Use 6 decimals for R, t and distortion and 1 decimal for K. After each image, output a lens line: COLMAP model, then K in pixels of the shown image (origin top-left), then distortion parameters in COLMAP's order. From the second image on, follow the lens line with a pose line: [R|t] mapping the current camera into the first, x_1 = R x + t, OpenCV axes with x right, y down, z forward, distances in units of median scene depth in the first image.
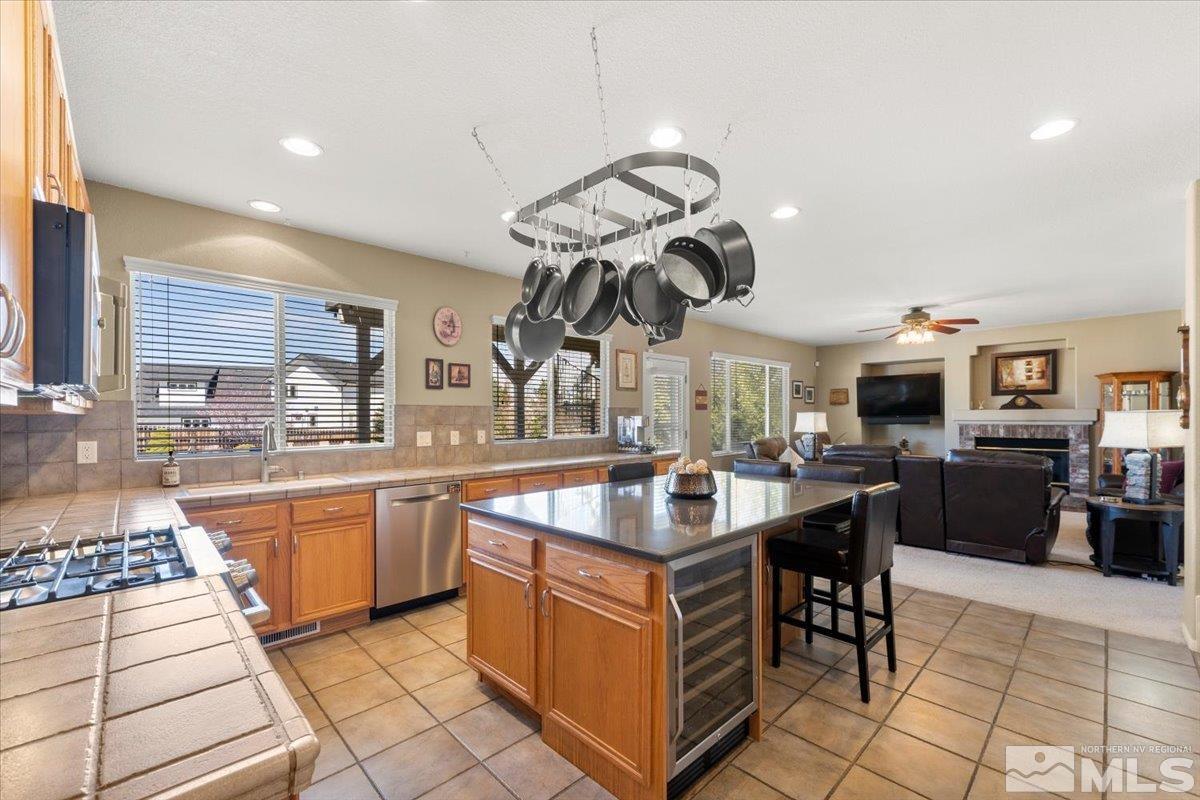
lens RADIAL K [[493.8, 0, 606.3], [0, 493.8, 417.2], [0, 0, 1]] dist [0.014135, 0.000097]
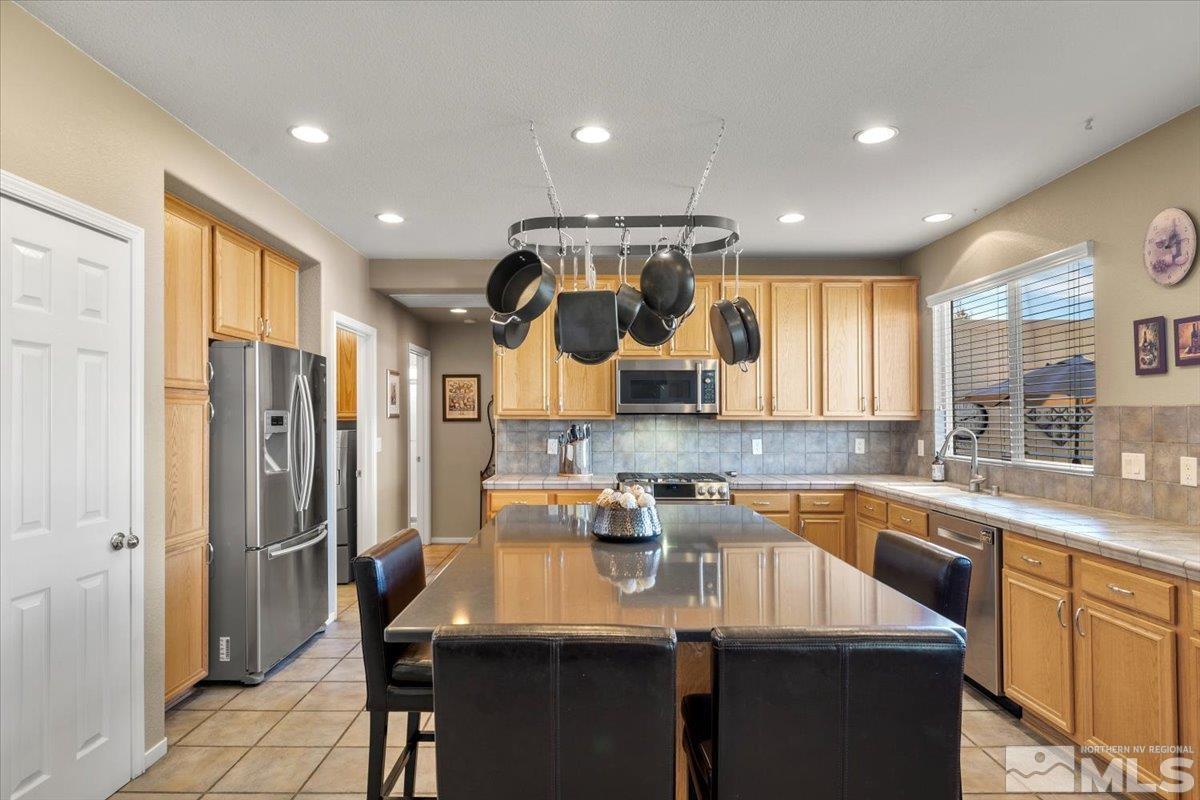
lens RADIAL K [[636.7, 0, 588.1], [0, 636.7, 405.5], [0, 0, 1]] dist [-0.011637, -0.001020]
pose [[-0.697156, -0.008075, -0.716874, 0.550349], [0.002877, 0.999897, -0.014061, -0.015467], [0.716913, -0.011866, -0.697061, 1.017237]]
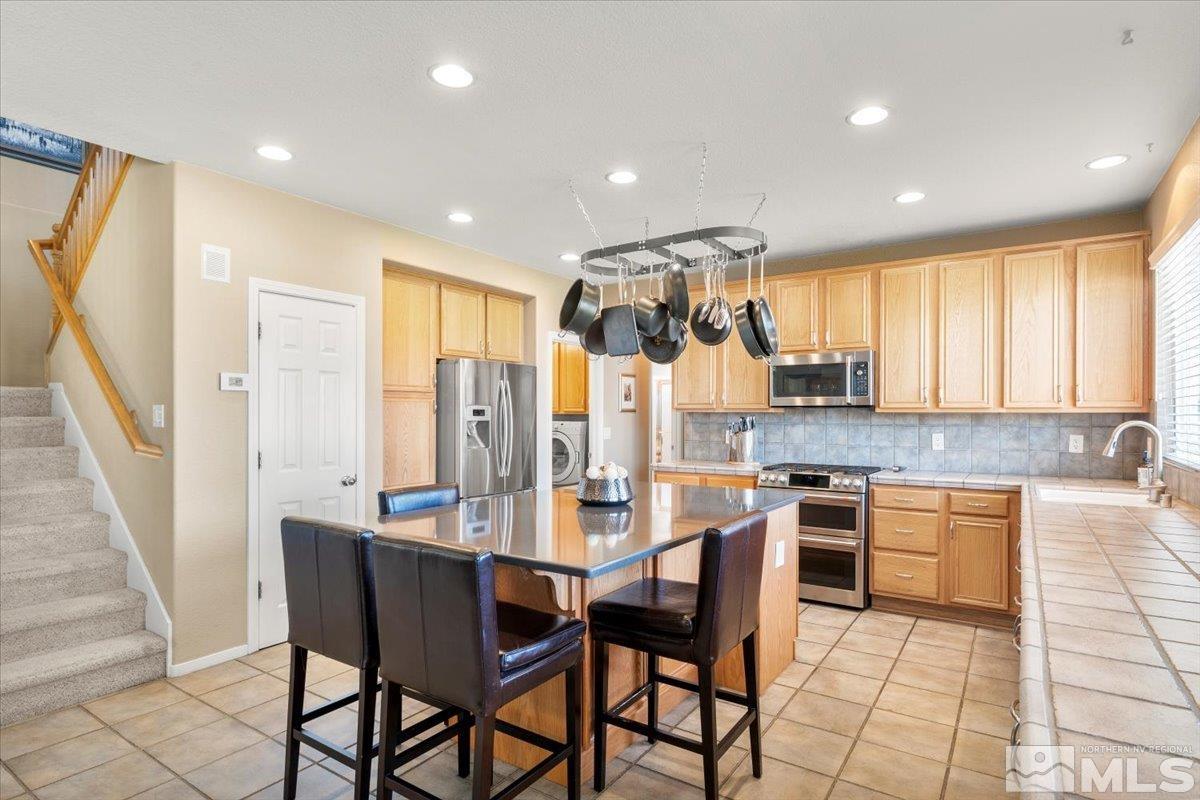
lens RADIAL K [[610.2, 0, 608.2], [0, 610.2, 415.8], [0, 0, 1]] dist [-0.005937, -0.001437]
pose [[-0.974723, 0.005551, -0.223348, 0.260713], [0.004777, 0.999981, 0.004006, -0.005855], [0.223366, 0.002838, -0.974731, 1.324035]]
